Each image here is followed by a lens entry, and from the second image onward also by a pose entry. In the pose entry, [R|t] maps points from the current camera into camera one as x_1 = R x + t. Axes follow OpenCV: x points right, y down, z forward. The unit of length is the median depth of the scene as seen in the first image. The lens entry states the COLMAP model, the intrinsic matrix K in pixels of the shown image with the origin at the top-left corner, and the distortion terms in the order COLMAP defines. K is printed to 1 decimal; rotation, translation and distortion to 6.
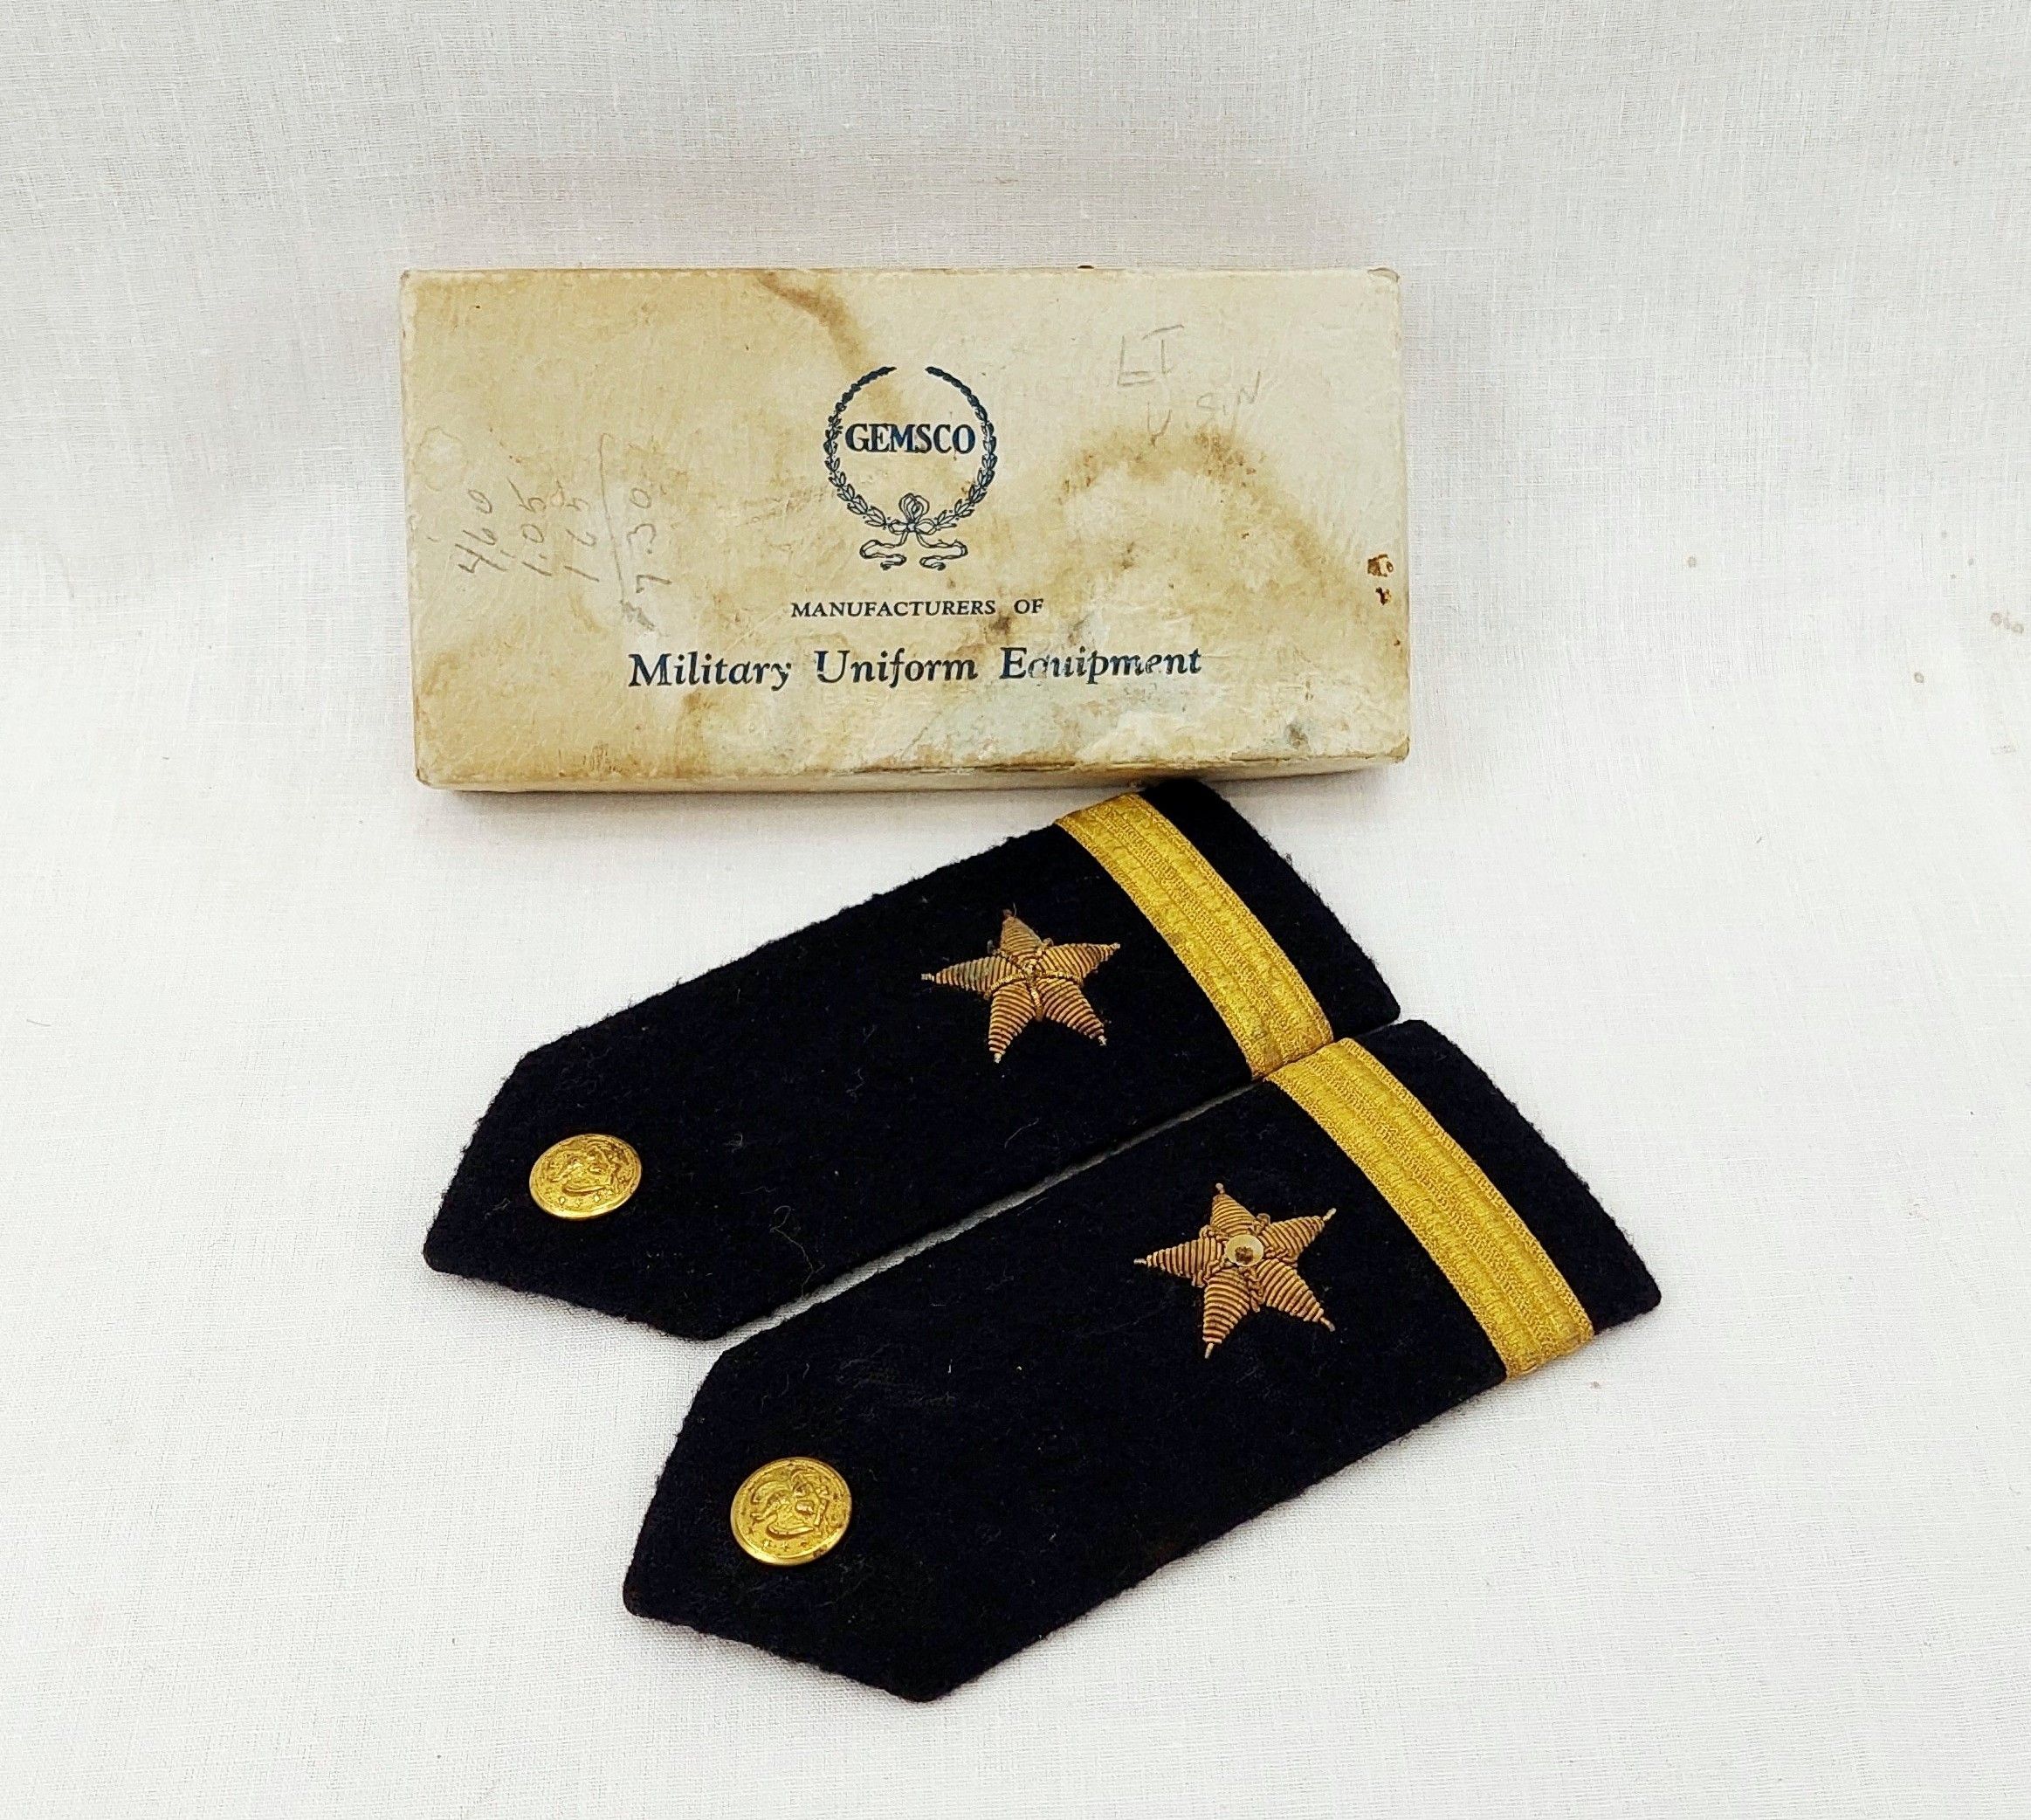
lens RADIAL K [[1627.4, 0, 1016.5], [0, 1627.4, 907.6], [0, 0, 1]] dist [-0.001344, -0.000304]
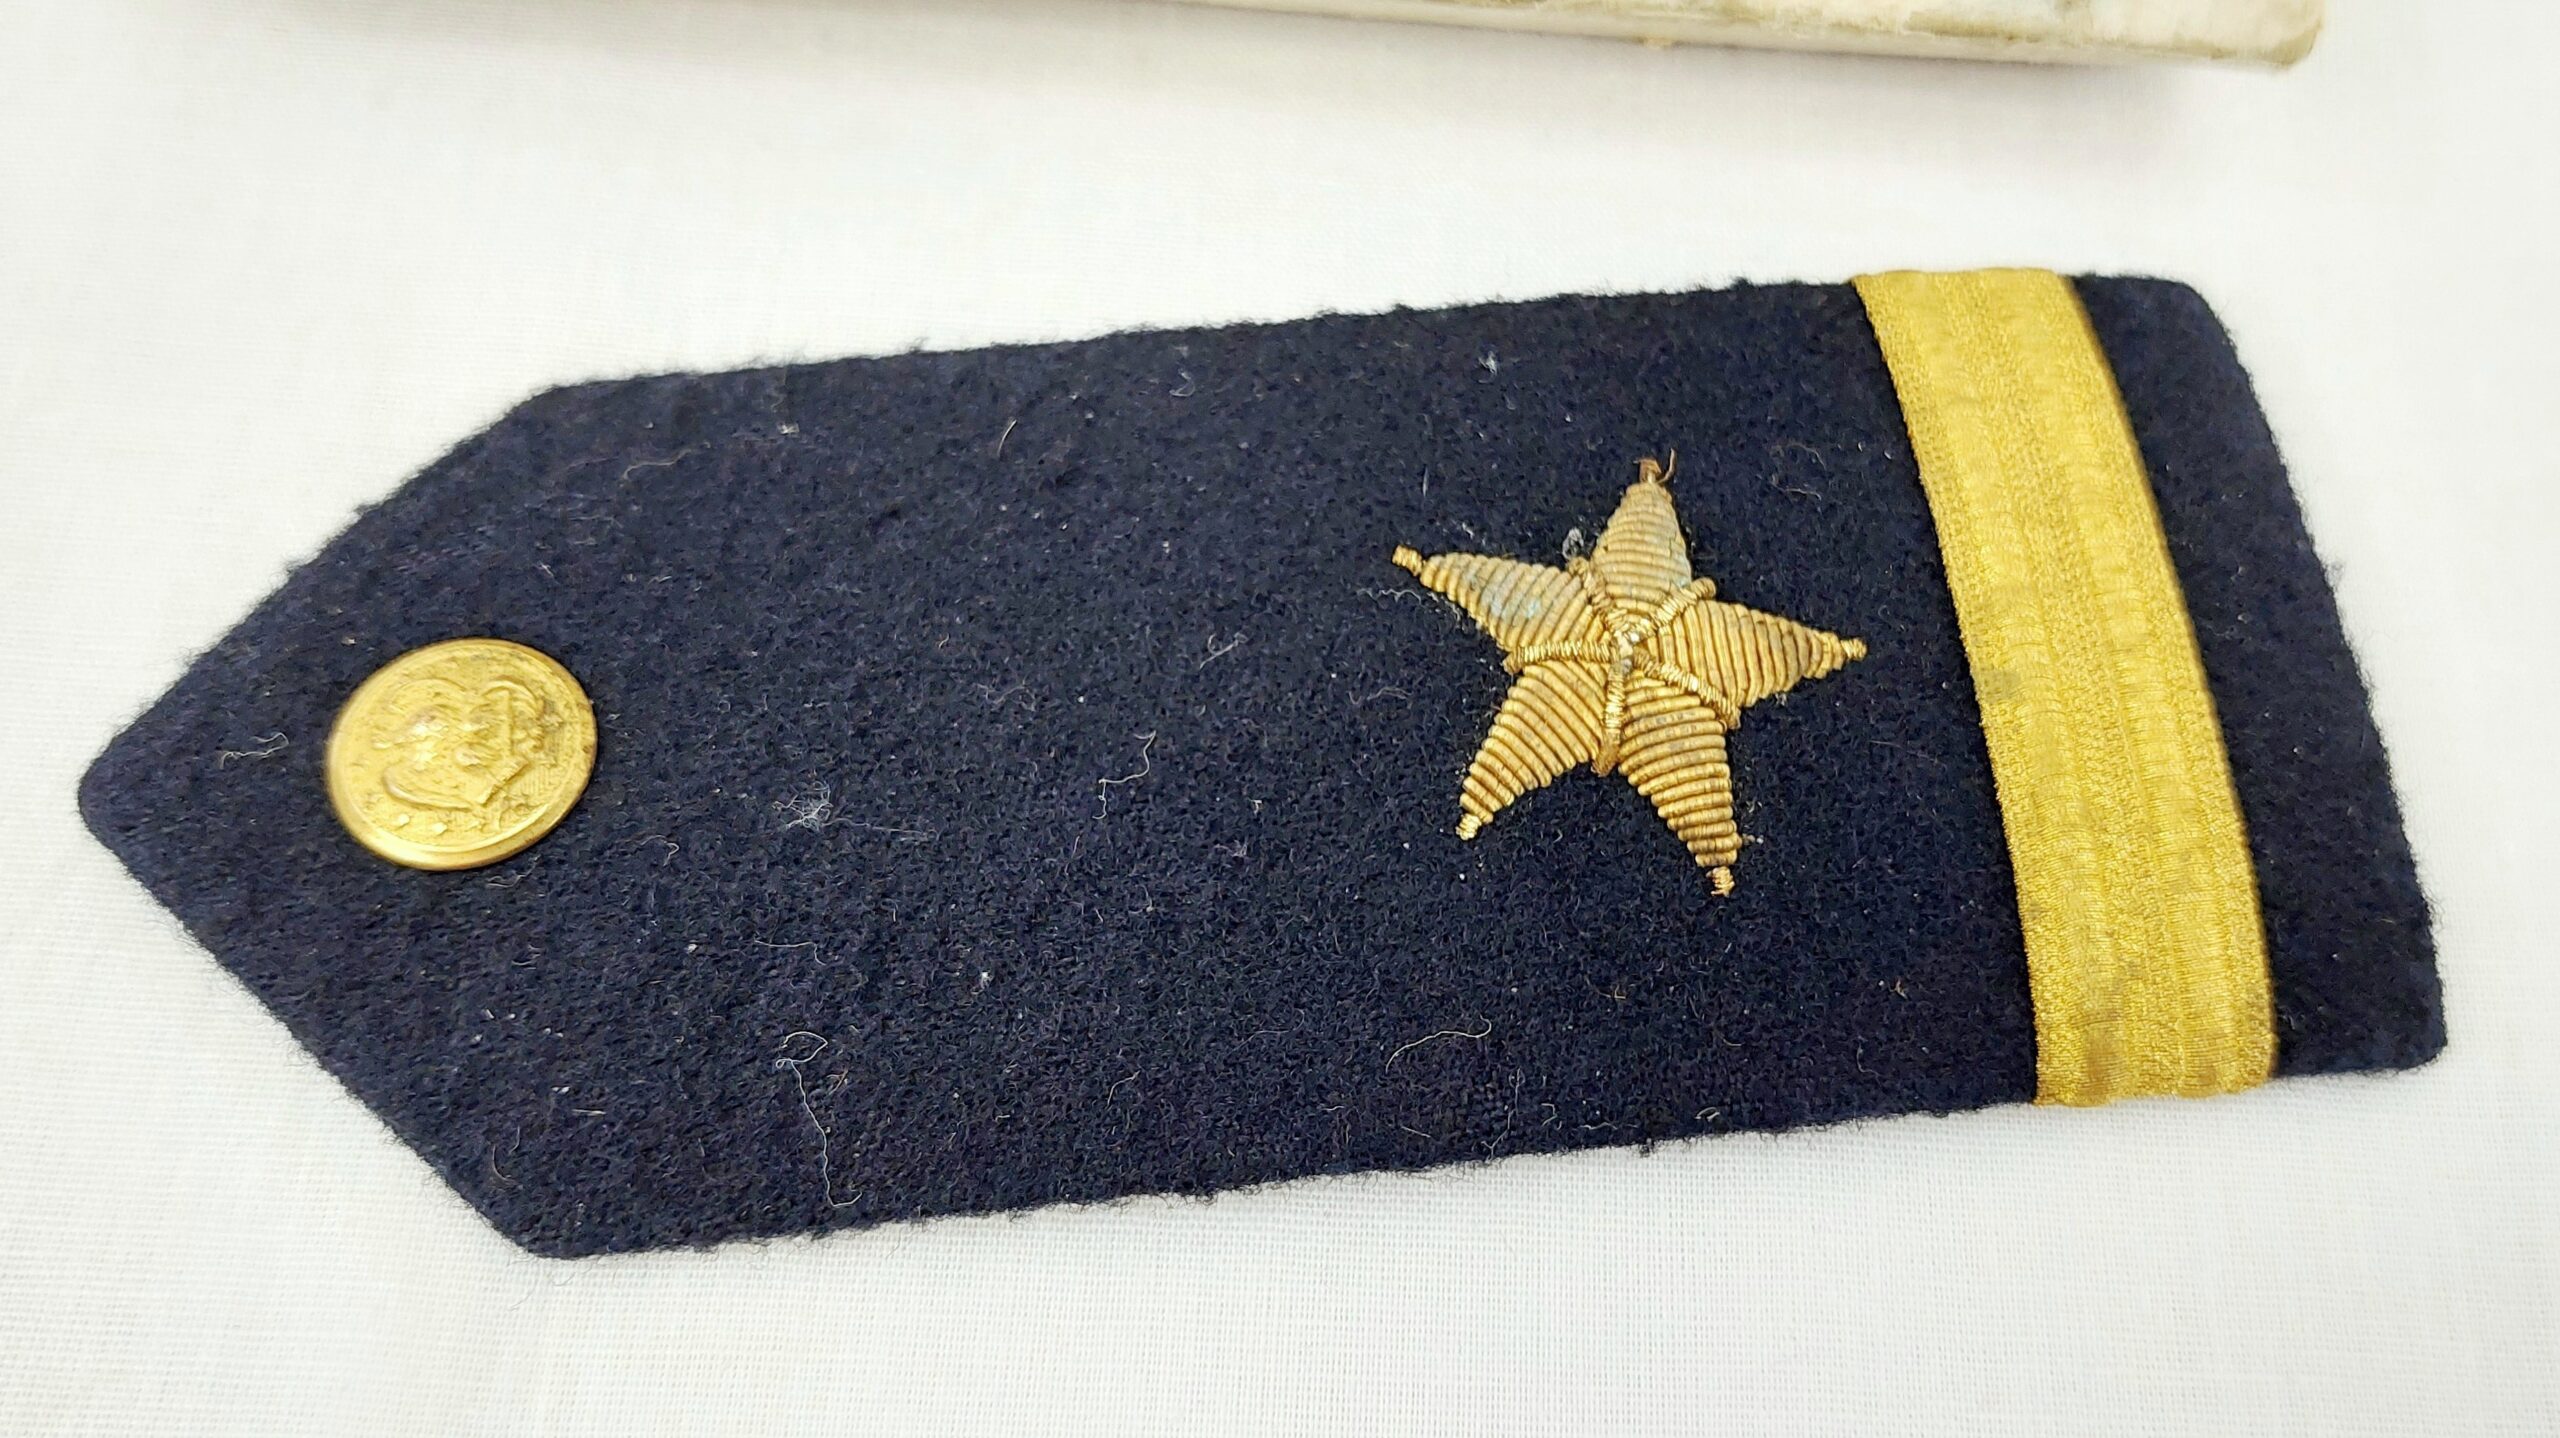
lens RADIAL K [[2033.1, 0, 1285.2], [0, 2033.1, 738.3], [0, 0, 1]] dist [0.005656, -0.012139]
pose [[0.910499, 0.391026, -0.134501, 0.006861], [-0.335868, 0.889062, 0.311066, -0.071260], [0.241215, -0.238051, 0.940823, 0.472081]]
